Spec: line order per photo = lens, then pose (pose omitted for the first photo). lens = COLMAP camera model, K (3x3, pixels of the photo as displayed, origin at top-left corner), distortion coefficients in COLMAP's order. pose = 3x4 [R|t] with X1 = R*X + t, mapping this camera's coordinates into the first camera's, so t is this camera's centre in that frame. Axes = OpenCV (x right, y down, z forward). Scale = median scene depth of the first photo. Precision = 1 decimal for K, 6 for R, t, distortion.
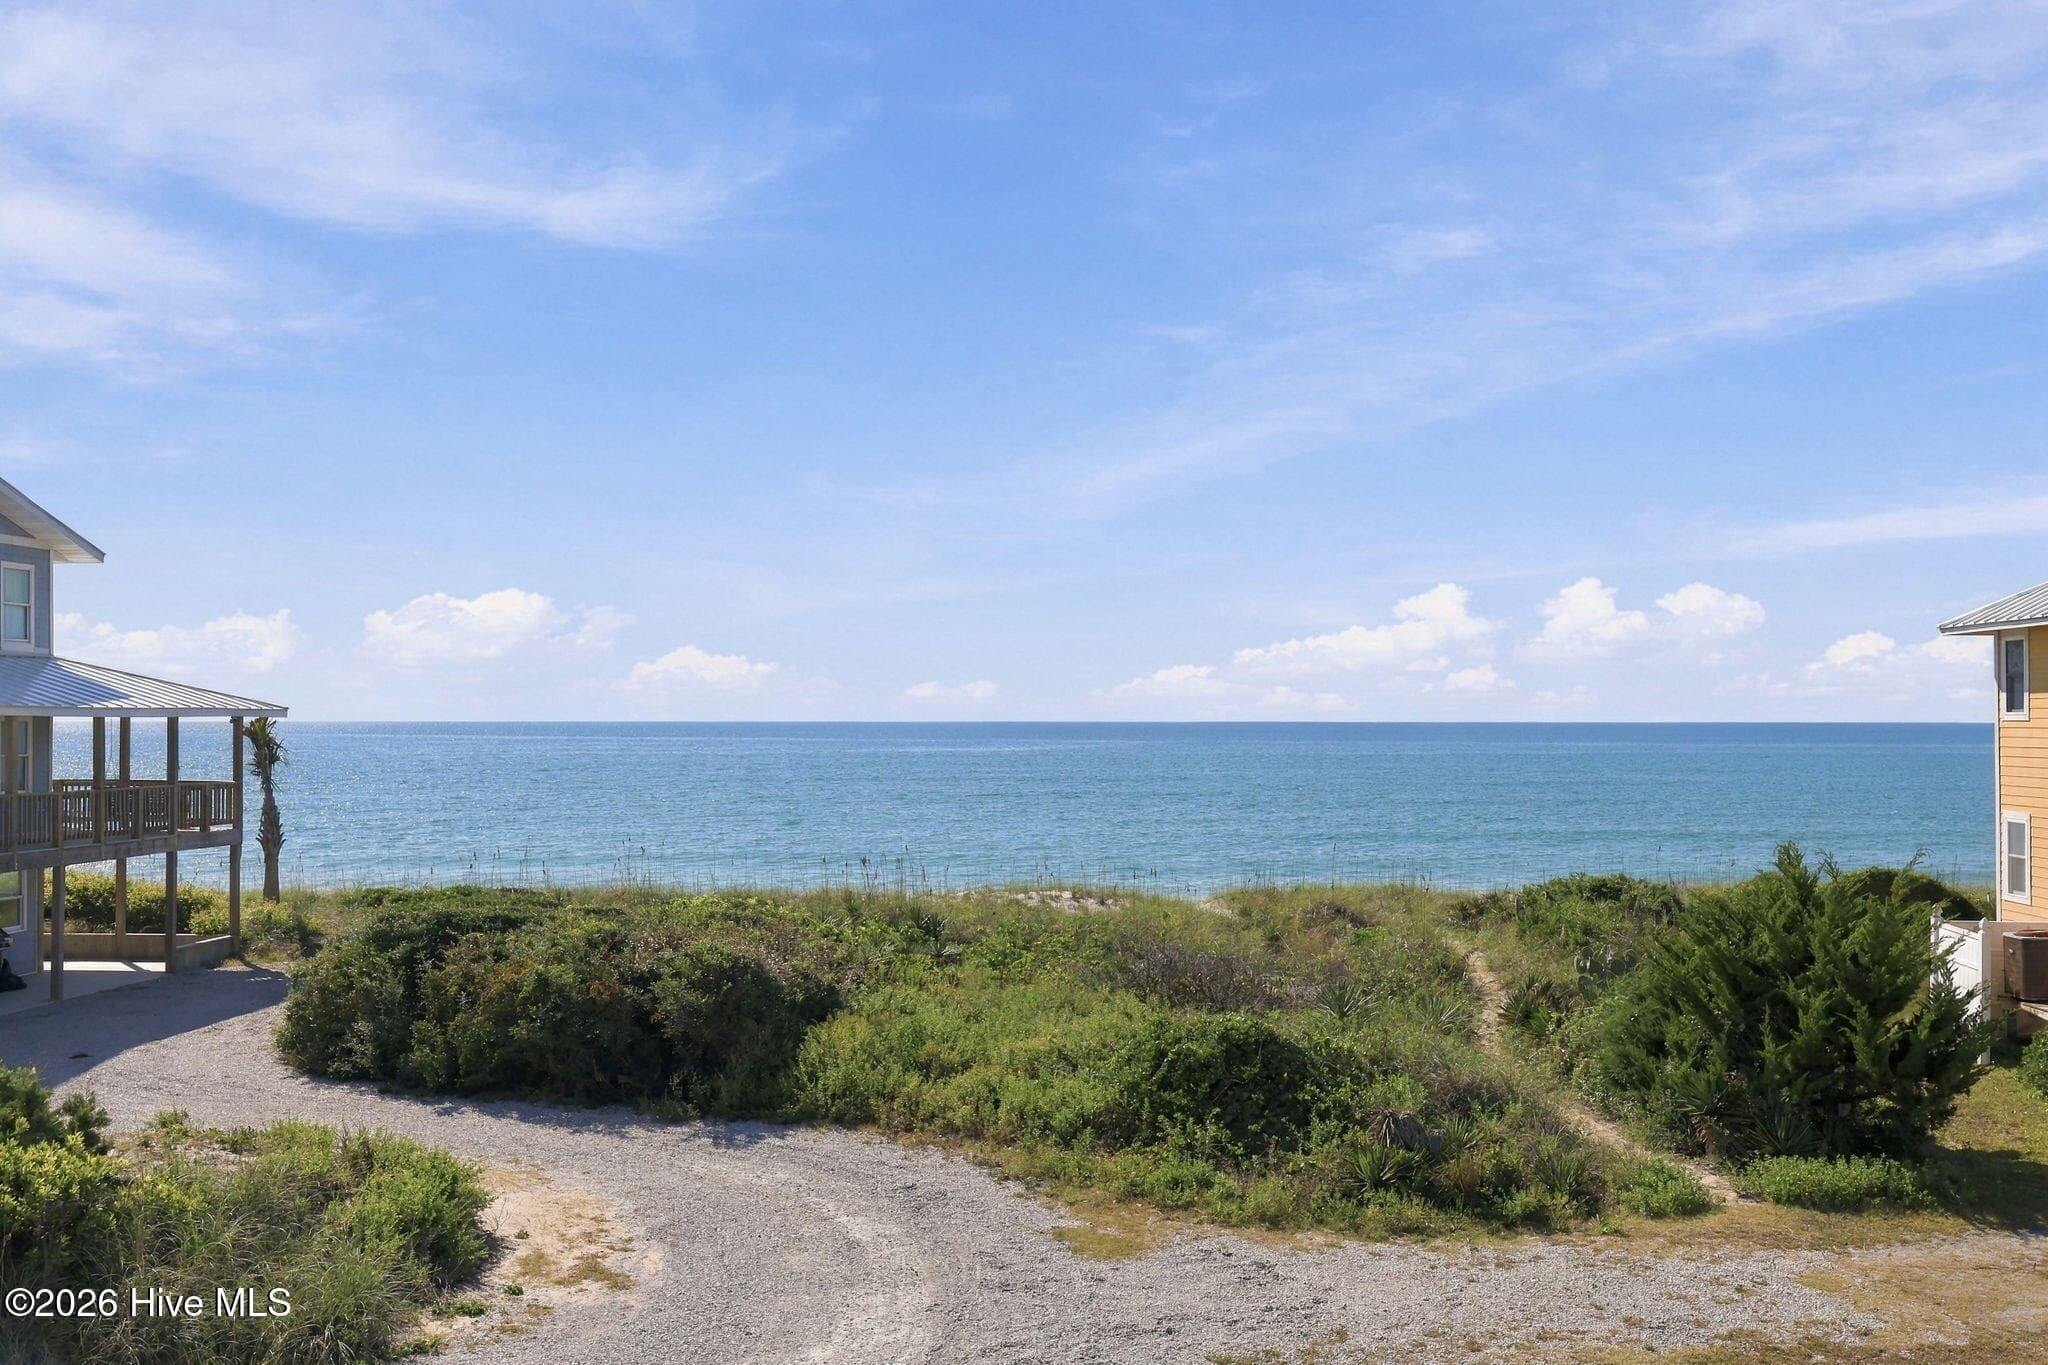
lens RADIAL K [[1972.1, 0, 1011.4], [0, 1972.1, 689.5], [0, 0, 1]] dist [-0.016126, 0.000000]
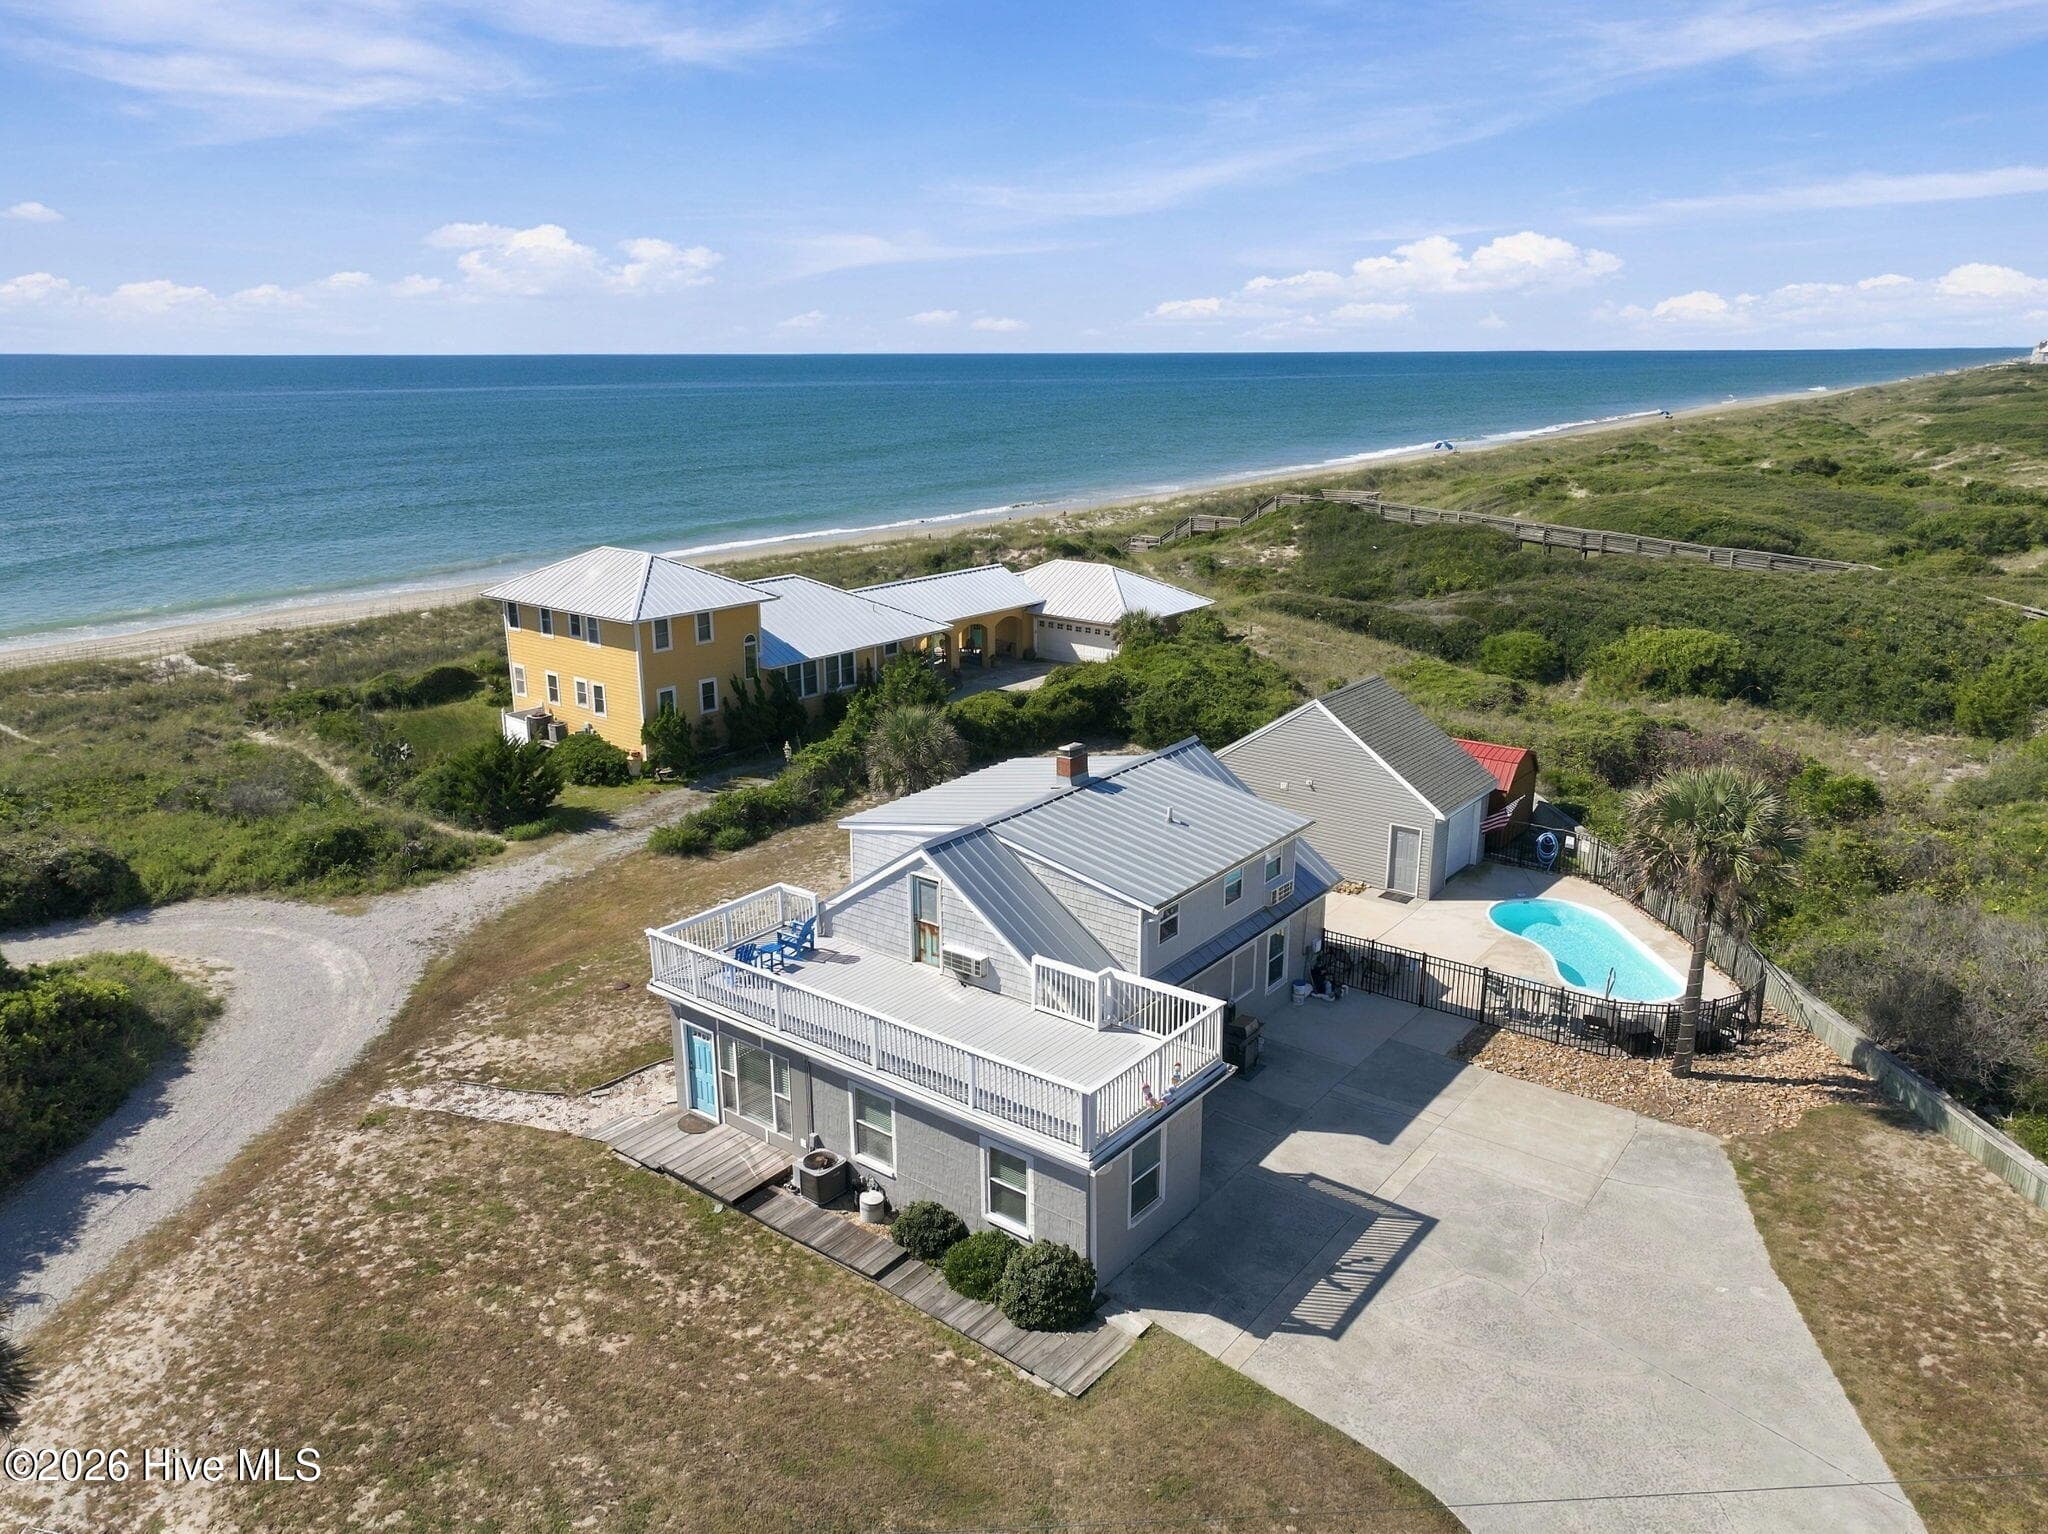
lens RADIAL K [[1437.0, 0, 1025.8], [0, 1437.0, 767.5], [0, 0, 1]] dist [0.001300, 0.009877]
pose [[0.590348, -0.225316, 0.775063, -0.918562], [-0.011701, 0.957757, 0.287339, -0.542290], [-0.807064, -0.178699, 0.562773, -1.003768]]
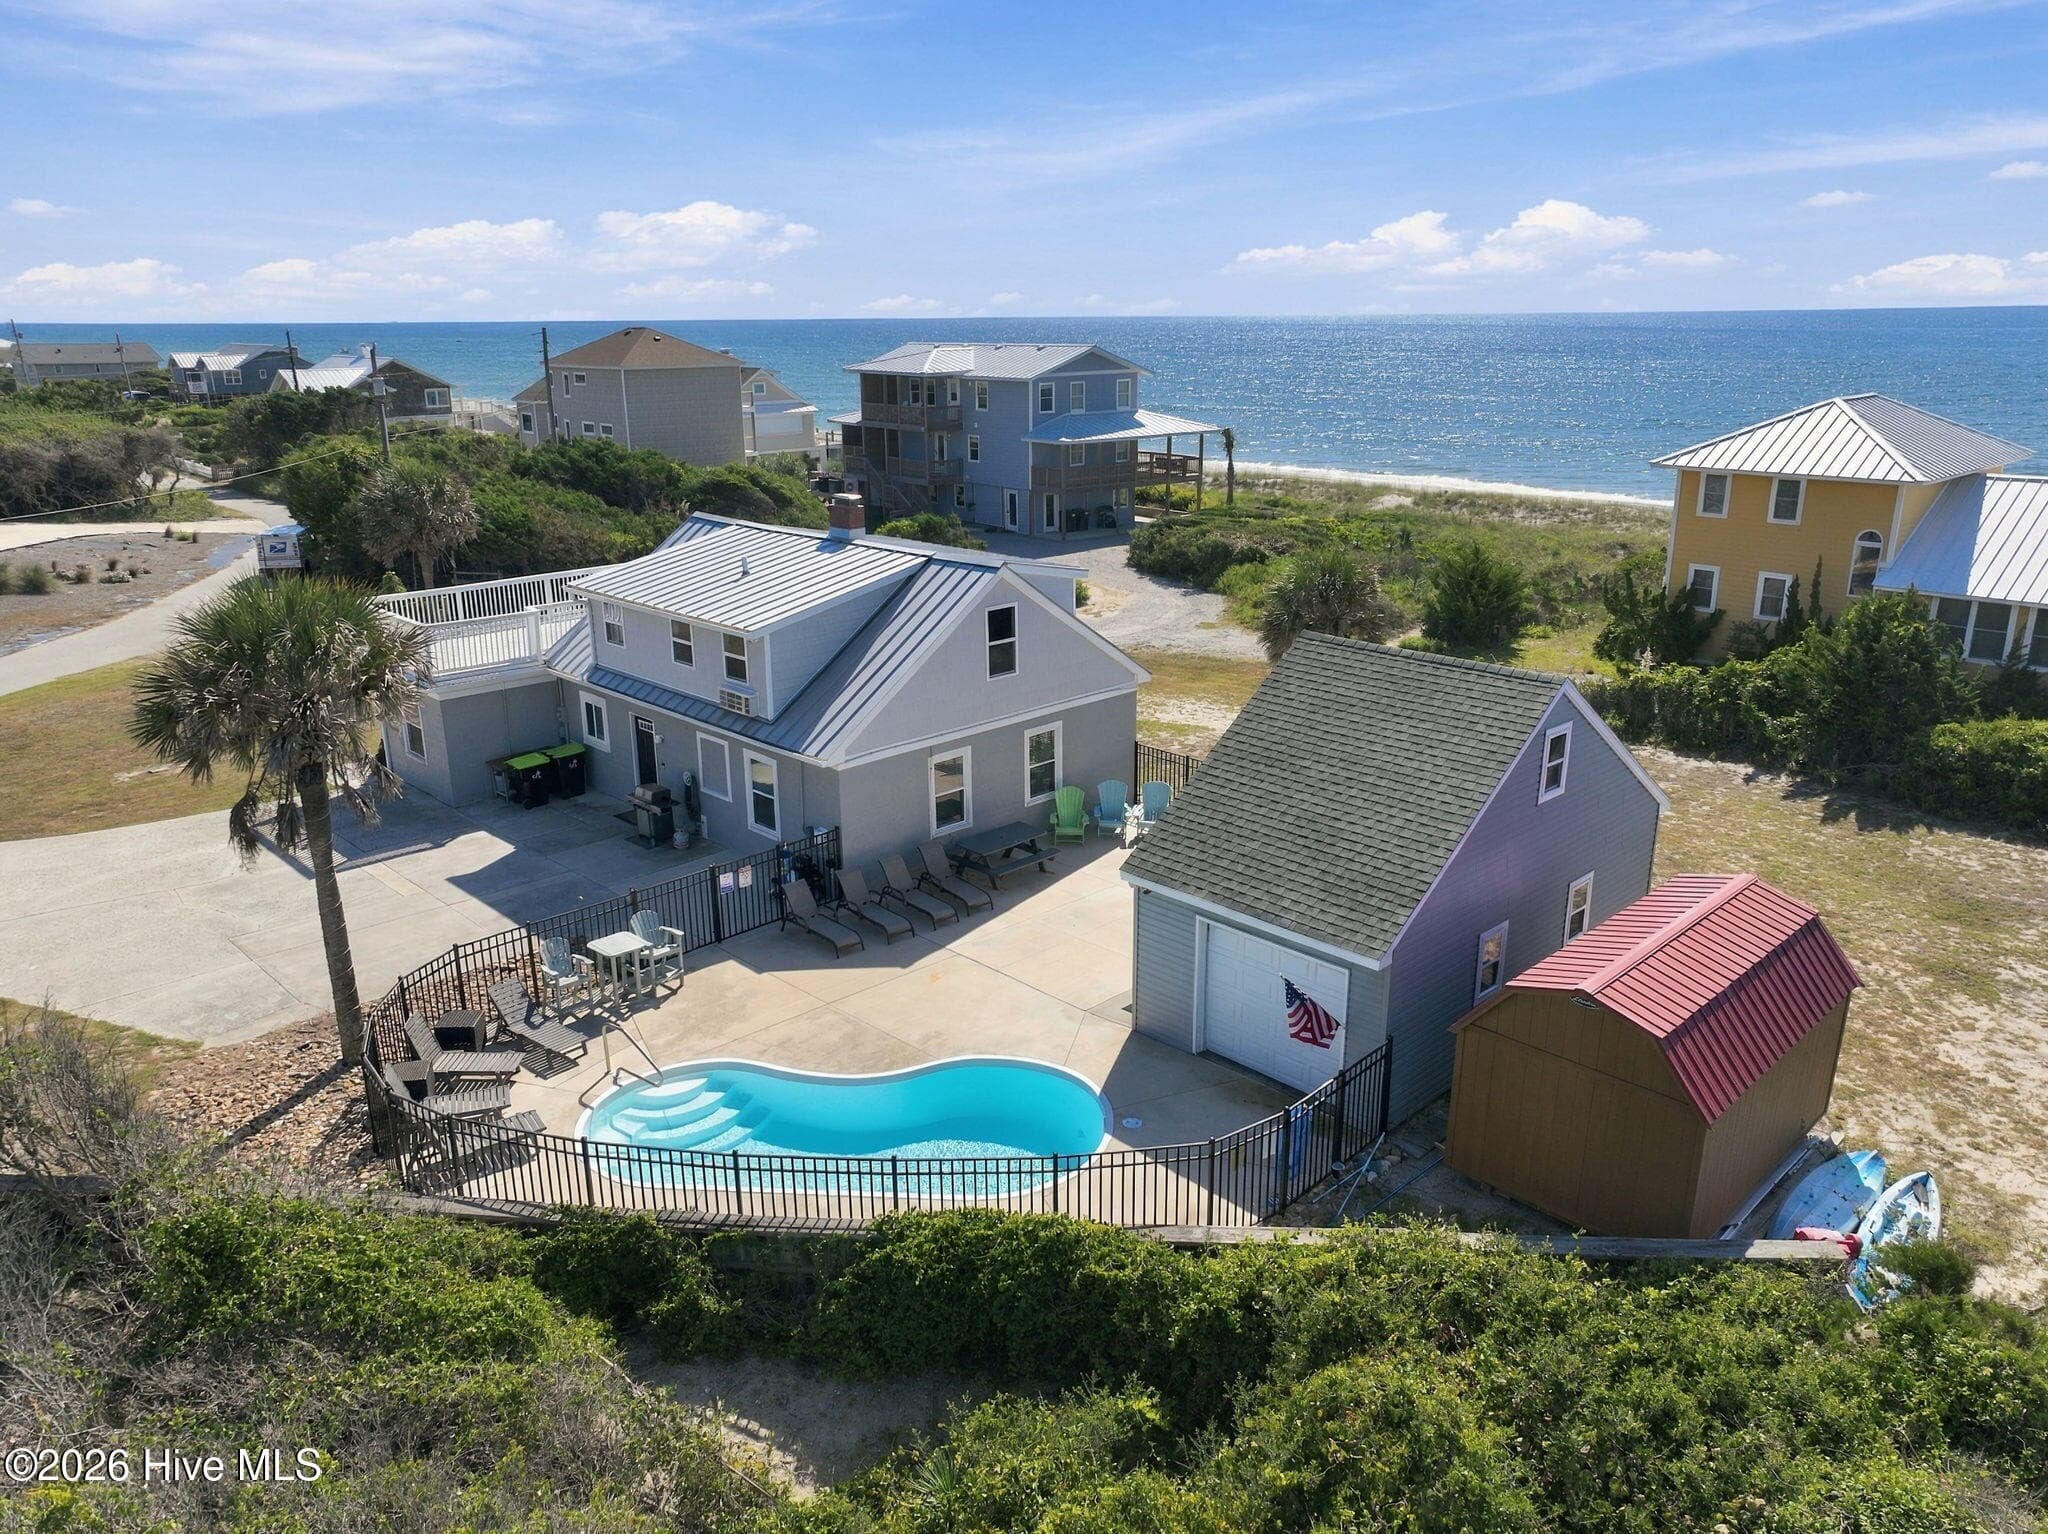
lens RADIAL K [[1437.0, 0, 1025.8], [0, 1437.0, 763.6], [0, 0, 1]] dist [0.001300, 0.009877]
pose [[0.717668, 0.201436, -0.666615, 1.488486], [0.020403, 0.950757, 0.309264, -0.297509], [0.696086, -0.235550, 0.678218, -1.066685]]
